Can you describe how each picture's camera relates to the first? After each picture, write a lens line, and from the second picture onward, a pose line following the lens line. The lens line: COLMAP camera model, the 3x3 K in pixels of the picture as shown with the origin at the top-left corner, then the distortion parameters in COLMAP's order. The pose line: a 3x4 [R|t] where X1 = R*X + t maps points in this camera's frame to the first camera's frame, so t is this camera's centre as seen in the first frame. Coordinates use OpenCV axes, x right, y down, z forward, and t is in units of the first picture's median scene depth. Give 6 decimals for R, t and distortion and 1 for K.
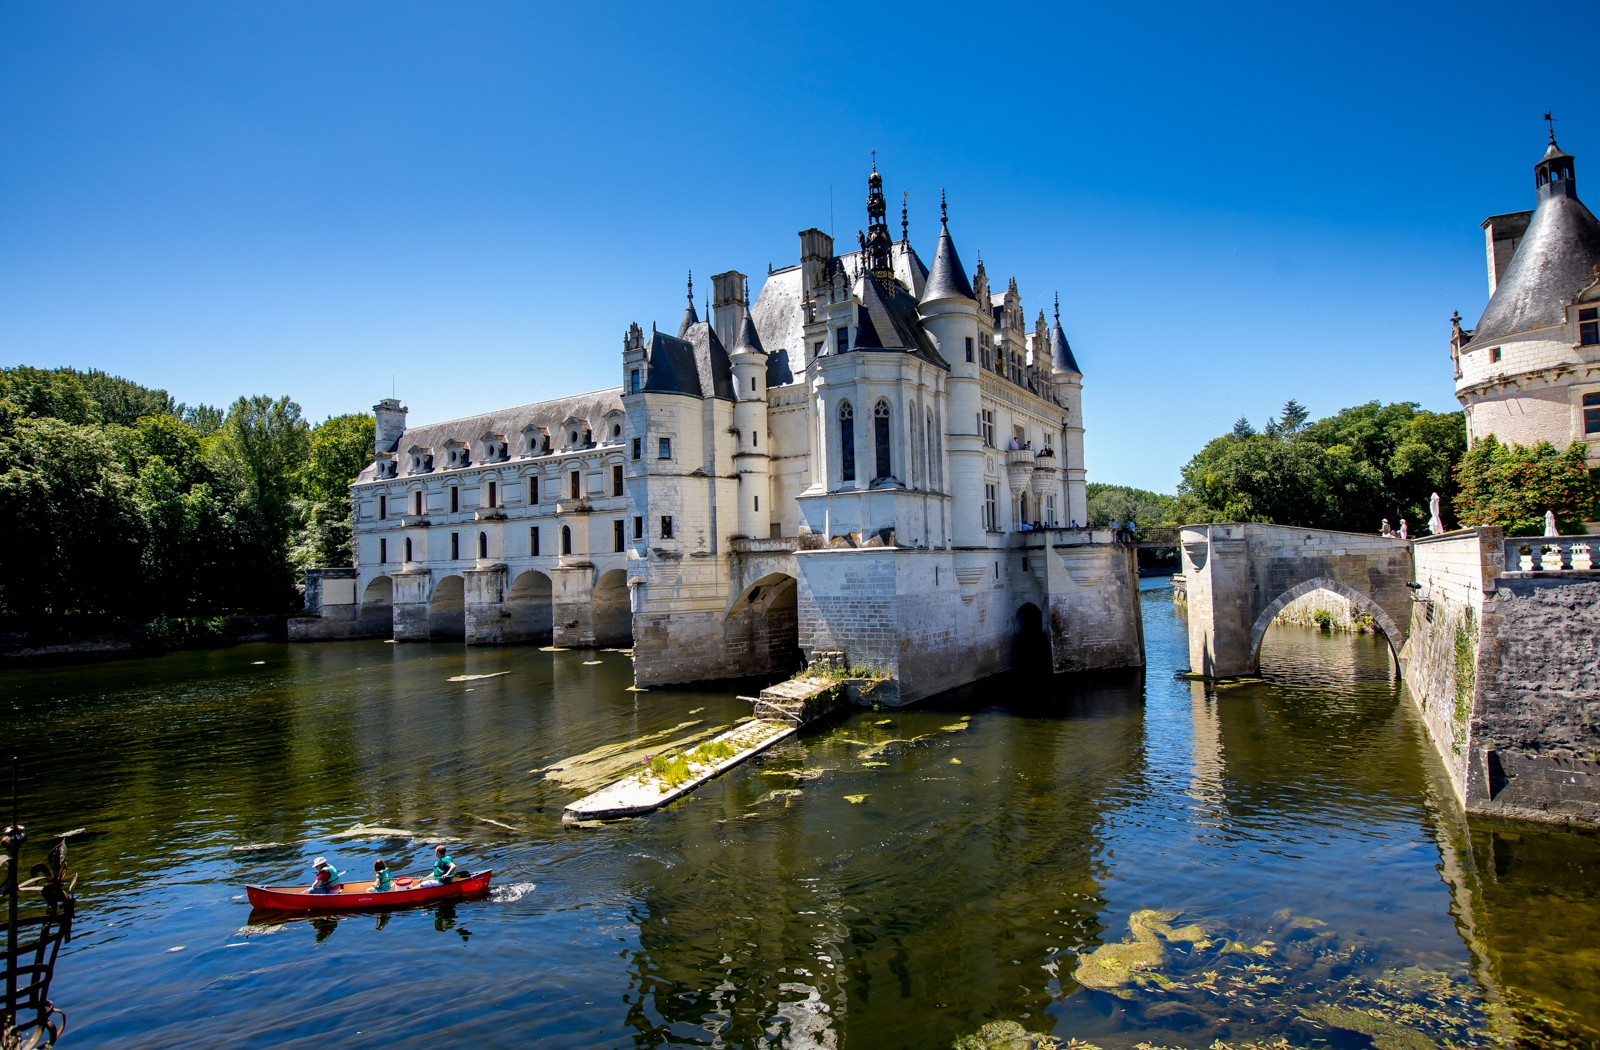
lens RADIAL K [[849.4, 0, 797.9], [0, 849.4, 523.9], [0, 0, 1]] dist [-0.020354, 0.003483]
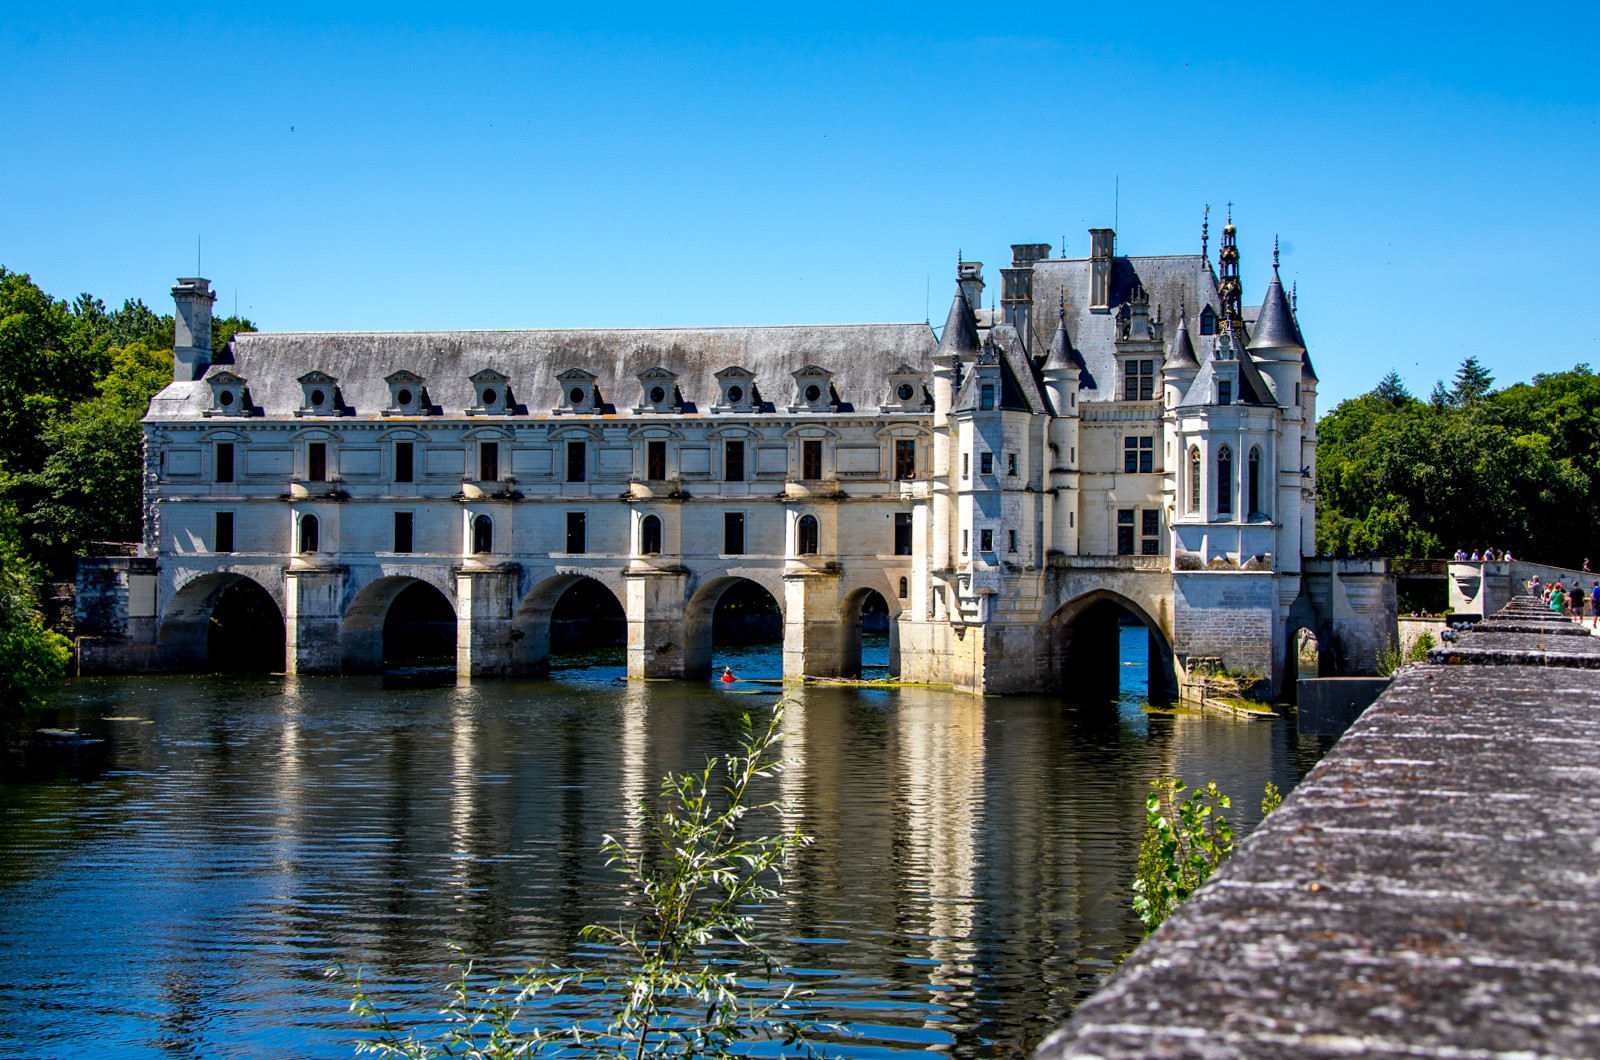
lens RADIAL K [[2501.1, 0, 798.2], [0, 2501.1, 528.8], [0, 0, 1]] dist [0.220252, 0.000000]
pose [[0.944727, 0.044087, 0.324881, -0.875365], [-0.052342, 0.998489, 0.016712, -0.030366], [-0.323654, -0.032793, 0.945607, -1.131431]]
